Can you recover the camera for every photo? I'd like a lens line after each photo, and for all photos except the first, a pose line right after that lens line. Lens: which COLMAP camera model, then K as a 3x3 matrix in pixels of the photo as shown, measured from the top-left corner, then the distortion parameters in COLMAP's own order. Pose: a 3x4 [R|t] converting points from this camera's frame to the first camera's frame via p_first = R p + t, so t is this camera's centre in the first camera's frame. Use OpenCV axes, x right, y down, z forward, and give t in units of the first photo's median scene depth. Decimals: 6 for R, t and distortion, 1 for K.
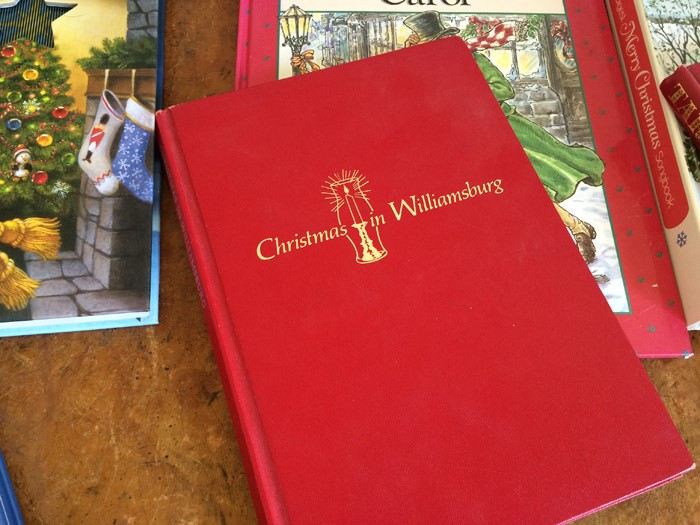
lens RADIAL K [[593.9, 0, 350.0], [0, 593.9, 262.5], [0, 0, 1]] dist [0.071566, -0.103981]
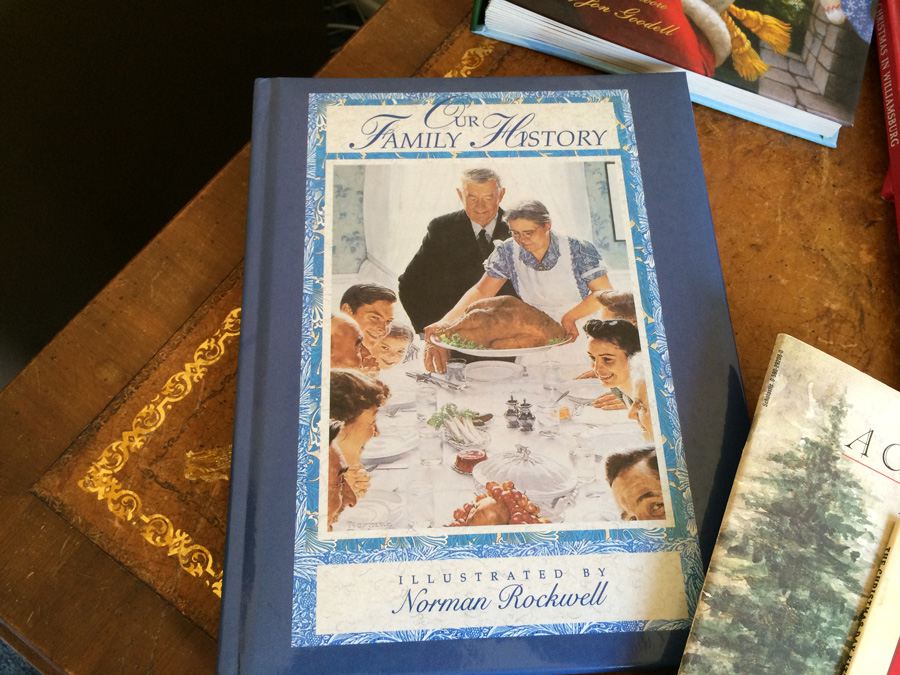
lens RADIAL K [[763.6, 0, 450.0], [0, 763.6, 337.5], [0, 0, 1]] dist [0.071566, -0.103981]
pose [[0.896545, 0.414433, -0.156372, -0.539221], [-0.413099, 0.909694, 0.042496, 0.592960], [0.159863, 0.026497, 0.986784, -0.444044]]
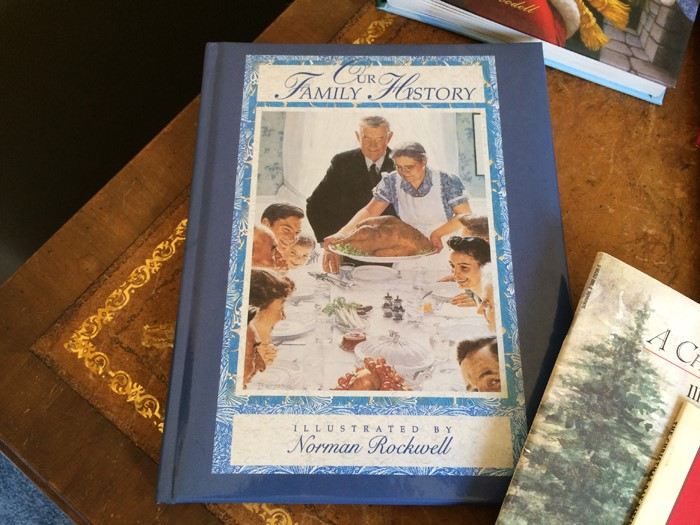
lens RADIAL K [[593.9, 0, 350.0], [0, 593.9, 262.5], [0, 0, 1]] dist [0.071566, -0.103981]
pose [[0.872509, 0.449751, -0.190924, -0.475859], [-0.439685, 0.893153, 0.094632, 0.556677], [0.213085, 0.001380, 0.977033, -0.447534]]
